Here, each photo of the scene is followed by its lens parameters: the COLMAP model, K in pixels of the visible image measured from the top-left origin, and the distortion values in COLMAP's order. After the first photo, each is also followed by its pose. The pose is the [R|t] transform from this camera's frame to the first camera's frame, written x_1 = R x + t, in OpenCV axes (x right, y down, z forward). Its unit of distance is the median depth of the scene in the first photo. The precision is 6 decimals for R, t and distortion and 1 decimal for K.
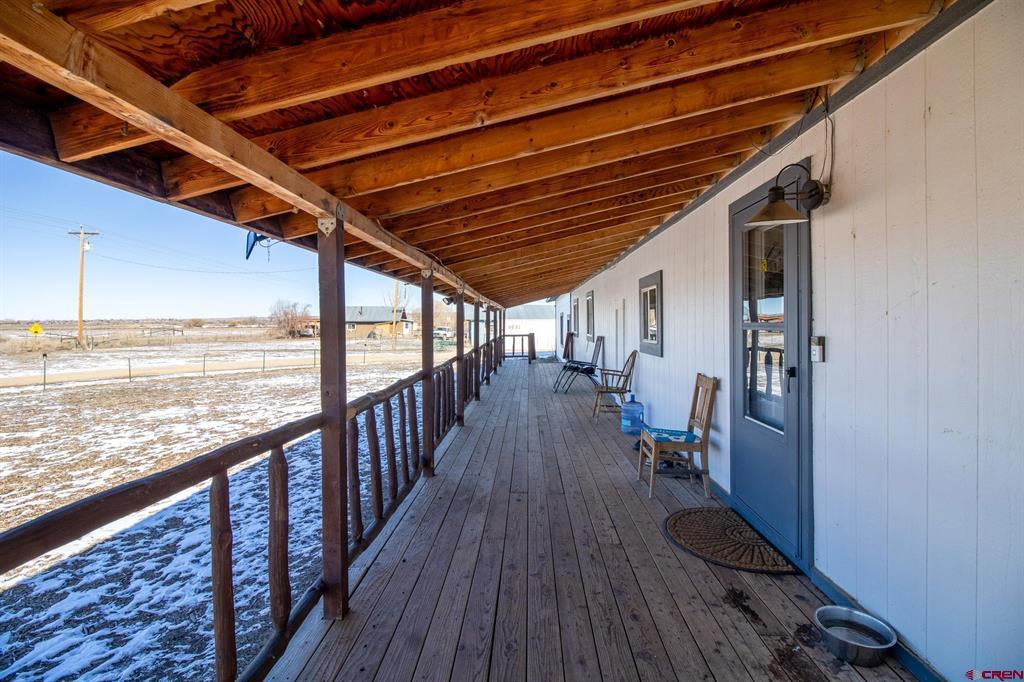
lens RADIAL K [[474.4, 0, 511.6], [0, 474.4, 328.7], [0, 0, 1]] dist [-0.001227, -0.009965]
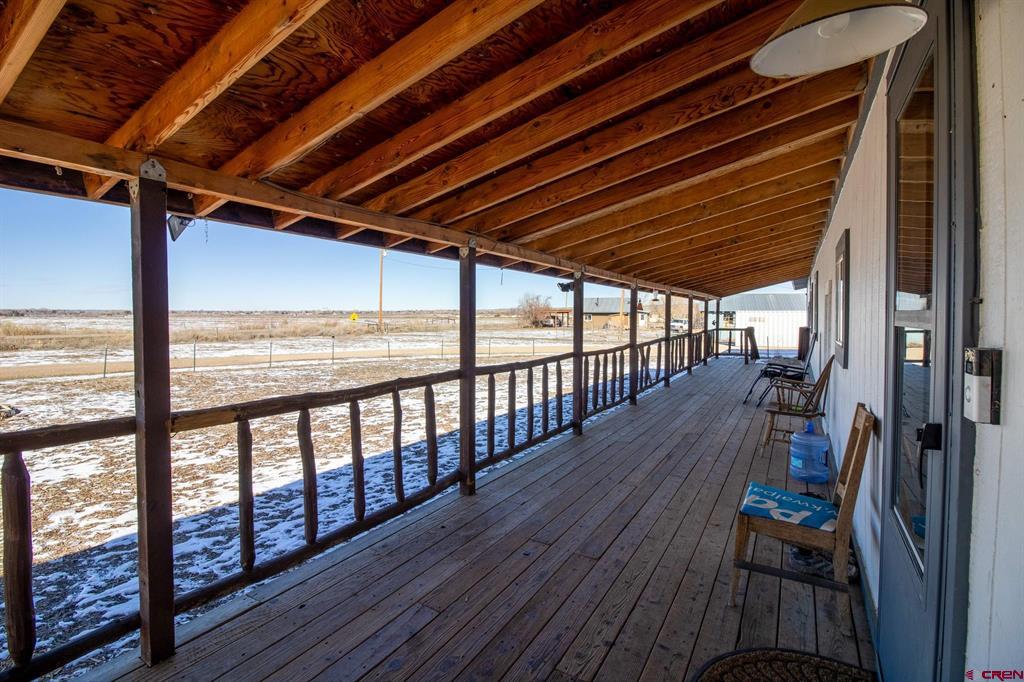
lens RADIAL K [[474.4, 0, 511.6], [0, 474.4, 328.7], [0, 0, 1]] dist [-0.001227, -0.009965]
pose [[0.872373, 0.020145, -0.488426, 0.078658], [-0.011233, 0.999713, 0.021170, -0.000213], [0.488712, -0.012982, 0.872348, 0.081522]]
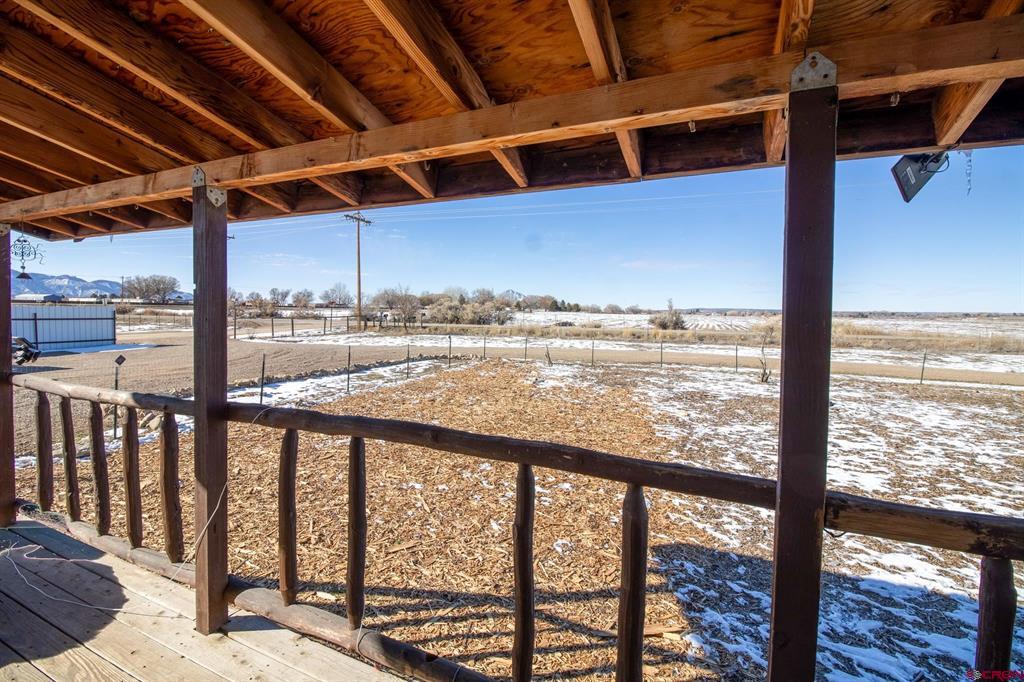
lens RADIAL K [[474.4, 0, 511.6], [0, 474.4, 328.7], [0, 0, 1]] dist [-0.001227, -0.009965]
pose [[-0.384322, 0.031999, -0.922644, 0.026012], [-0.017457, 0.998969, 0.041917, -0.001163], [0.923034, 0.032216, -0.383367, 0.125884]]
